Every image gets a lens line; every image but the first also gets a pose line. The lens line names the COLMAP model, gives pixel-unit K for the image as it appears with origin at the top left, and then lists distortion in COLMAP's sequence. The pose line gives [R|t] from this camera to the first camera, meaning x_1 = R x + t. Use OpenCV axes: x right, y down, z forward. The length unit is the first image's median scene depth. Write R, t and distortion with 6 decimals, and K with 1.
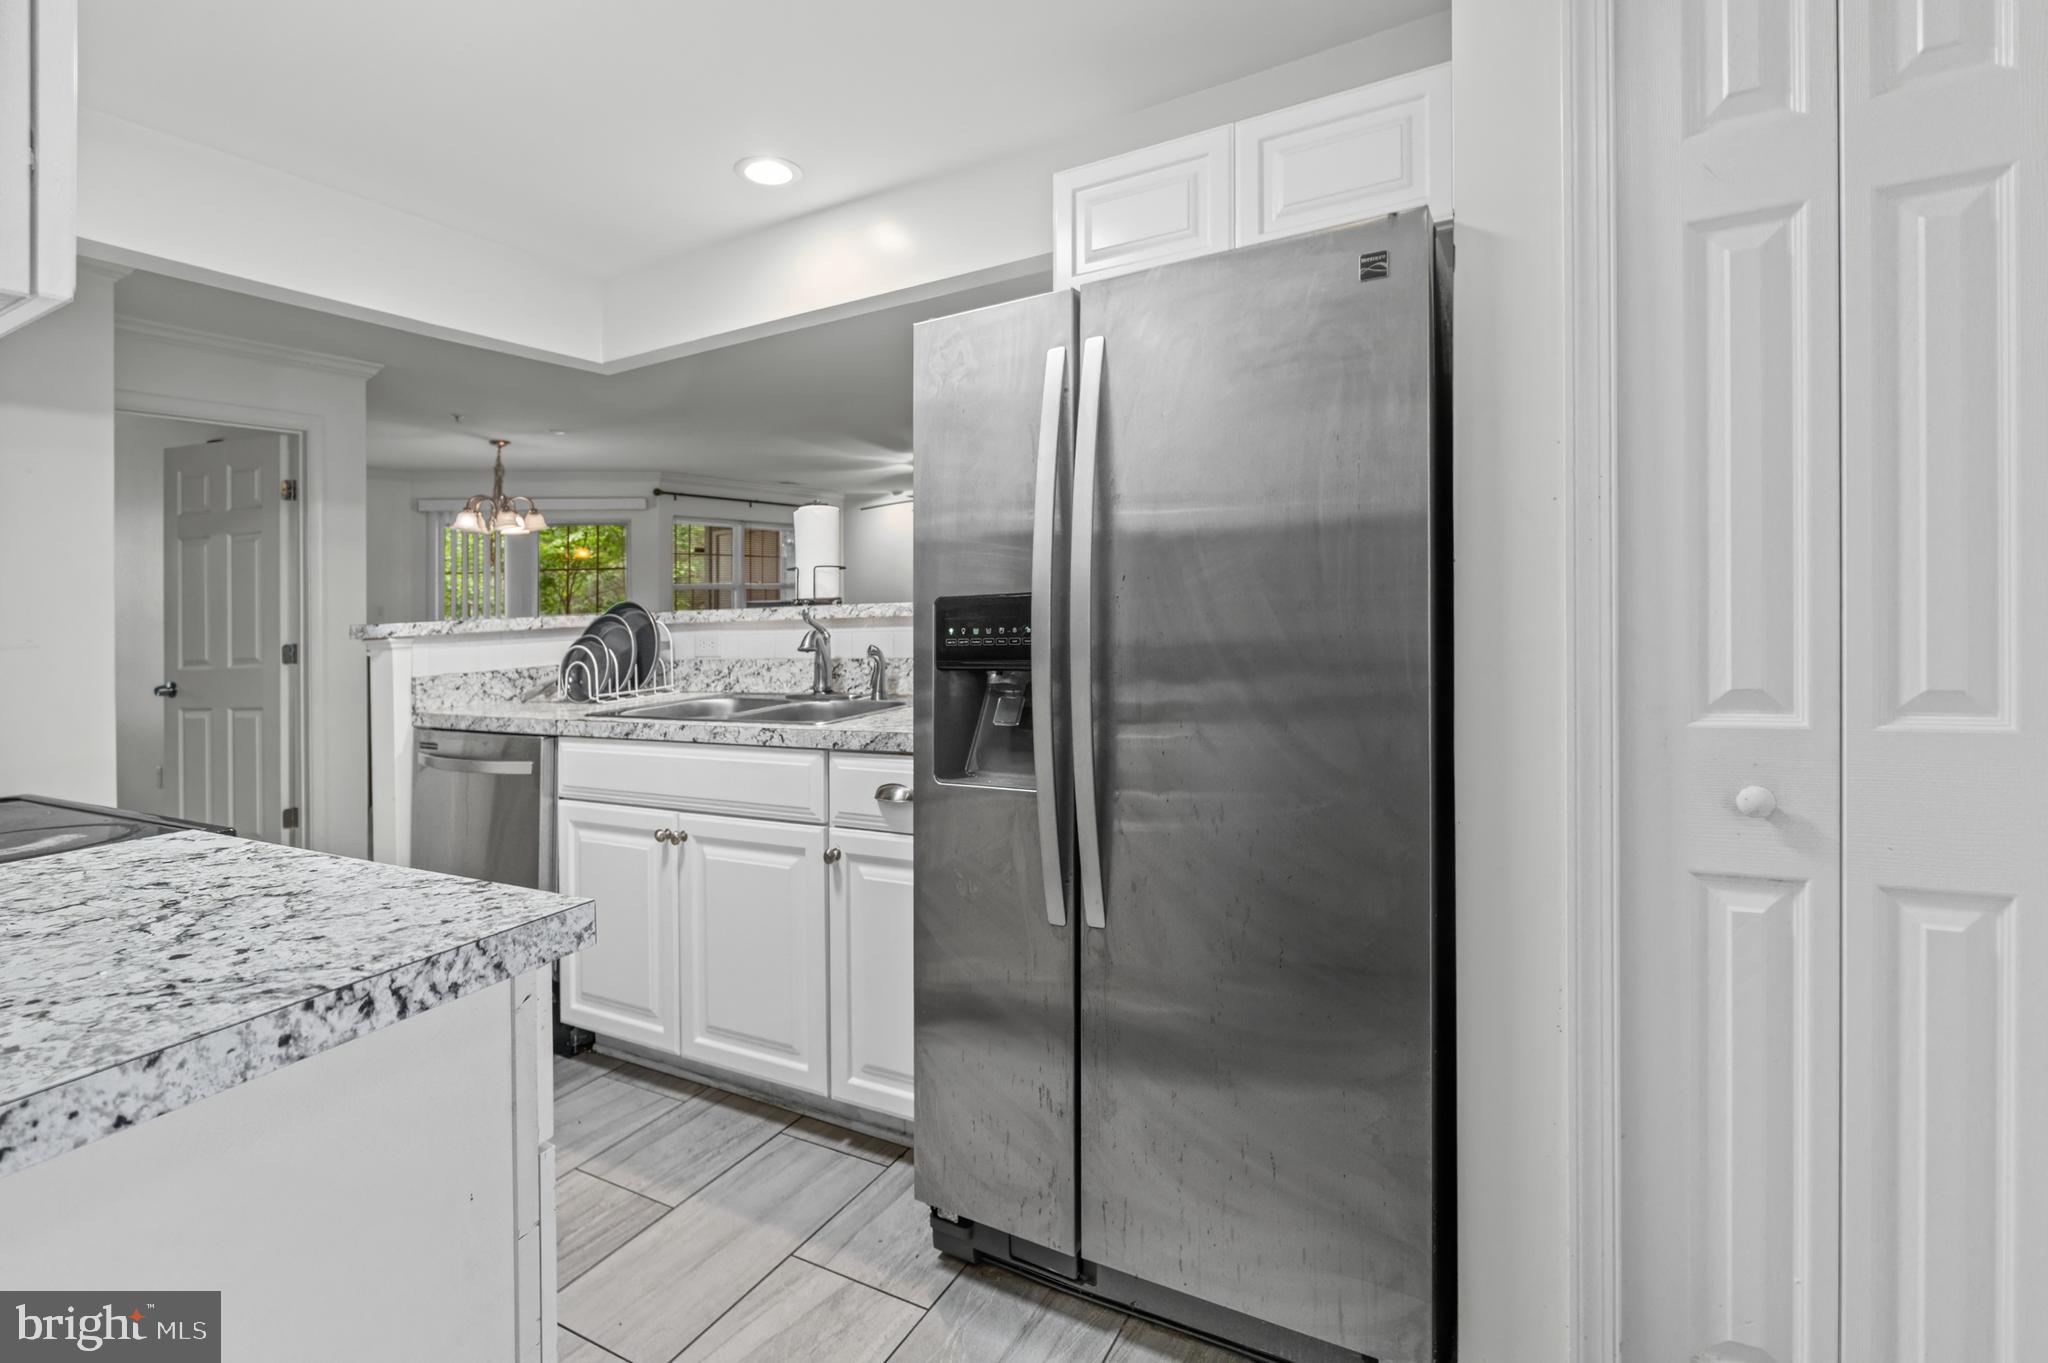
lens RADIAL K [[915.9, 0, 1028.9], [0, 915.9, 591.2], [0, 0, 1]] dist [-0.006034, 0.000202]
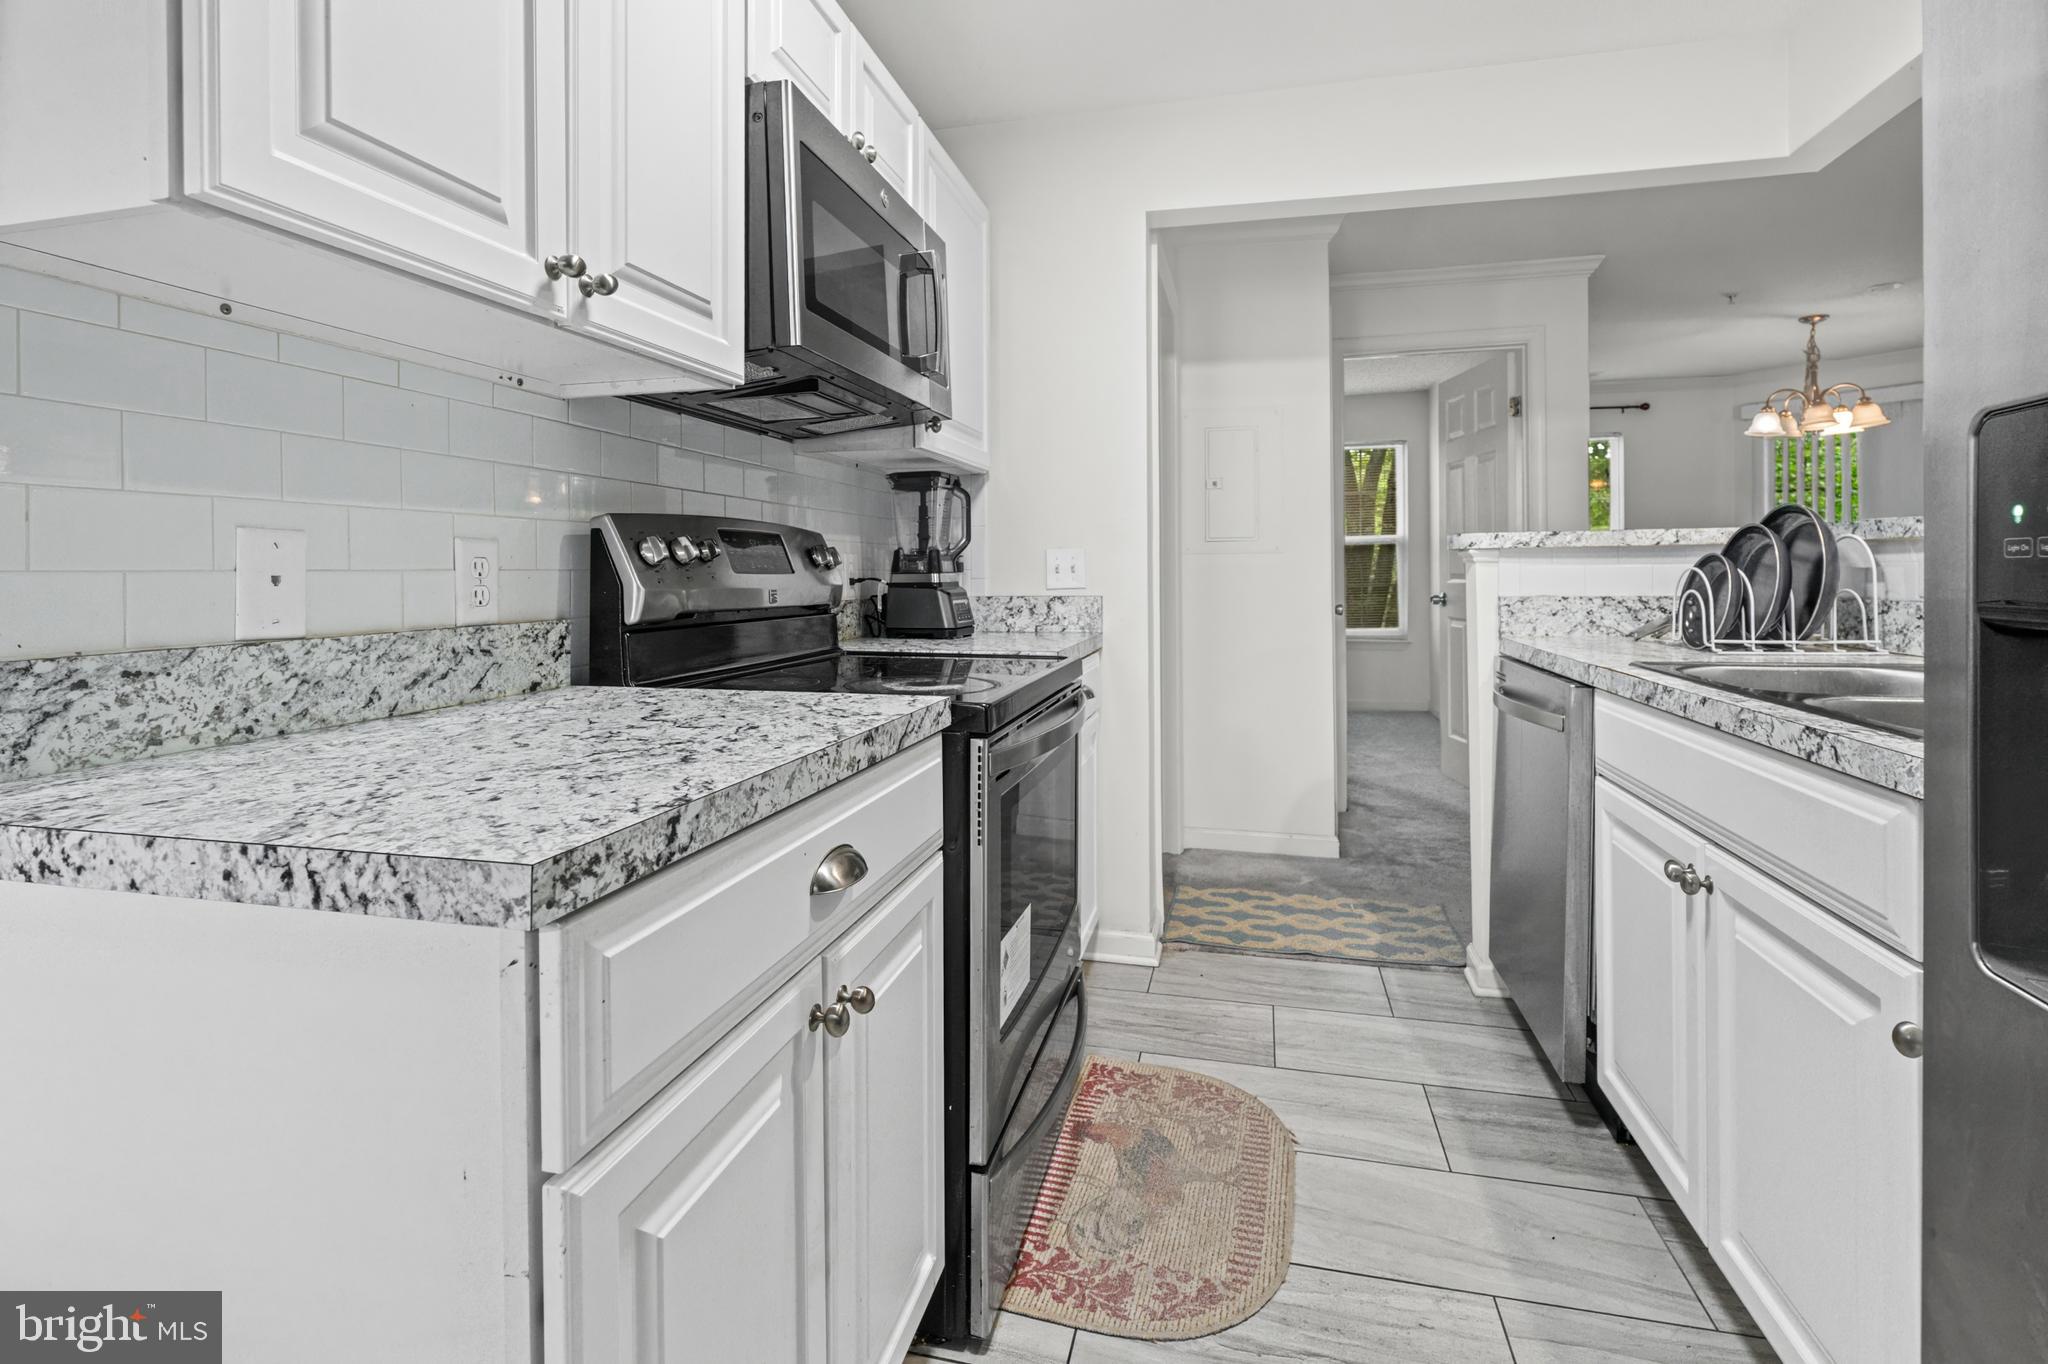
lens RADIAL K [[959.5, 0, 1033.0], [0, 959.5, 534.5], [0, 0, 1]] dist [-0.008732, -0.000217]
pose [[0.256911, 0.002544, -0.966432, 0.109989], [0.009168, 0.999945, 0.005070, 0.034314], [0.966391, -0.010163, 0.256874, 0.430515]]
